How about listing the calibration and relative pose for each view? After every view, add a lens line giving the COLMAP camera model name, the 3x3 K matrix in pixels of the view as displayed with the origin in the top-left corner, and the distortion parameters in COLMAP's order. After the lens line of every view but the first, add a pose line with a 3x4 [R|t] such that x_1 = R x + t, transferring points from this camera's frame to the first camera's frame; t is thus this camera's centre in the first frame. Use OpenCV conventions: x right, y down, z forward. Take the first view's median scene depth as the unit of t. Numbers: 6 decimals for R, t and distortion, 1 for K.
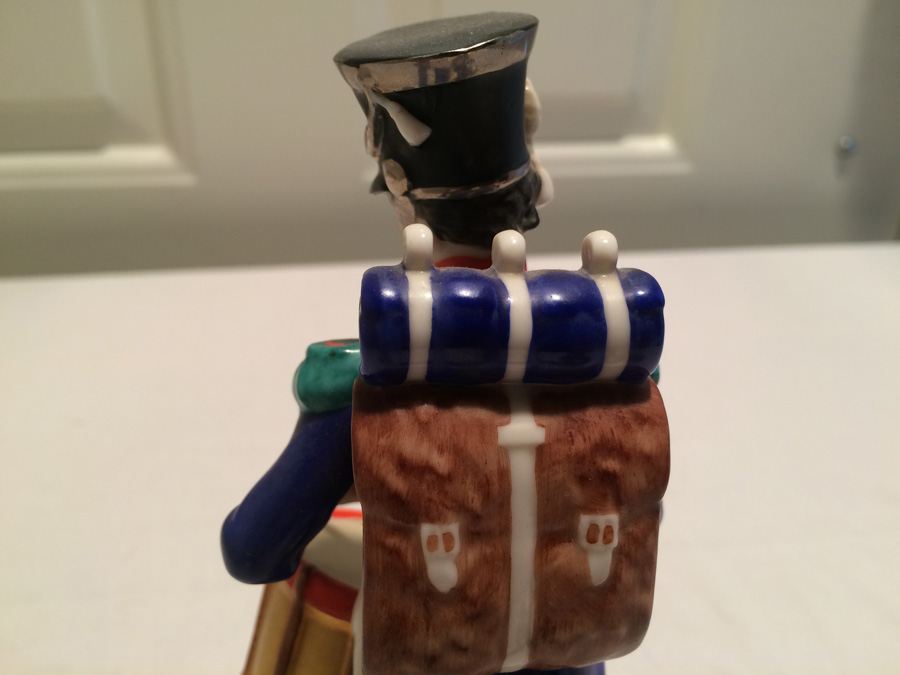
lens RADIAL K [[818.5, 0, 450.0], [0, 818.5, 337.5], [0, 0, 1]] dist [0.069449, -0.114090]
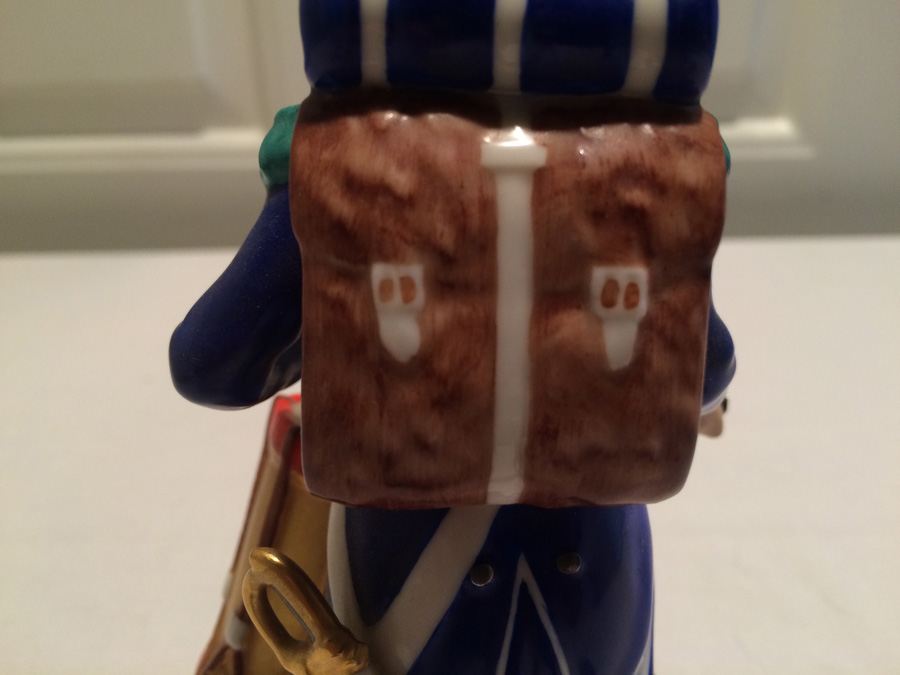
lens RADIAL K [[818.5, 0, 450.0], [0, 818.5, 337.5], [0, 0, 1]] dist [0.069449, -0.114090]
pose [[0.990235, 0.026767, -0.136813, 0.135054], [-0.033805, 0.998208, -0.049381, 0.319875], [0.135246, 0.053523, 0.989365, 0.270390]]
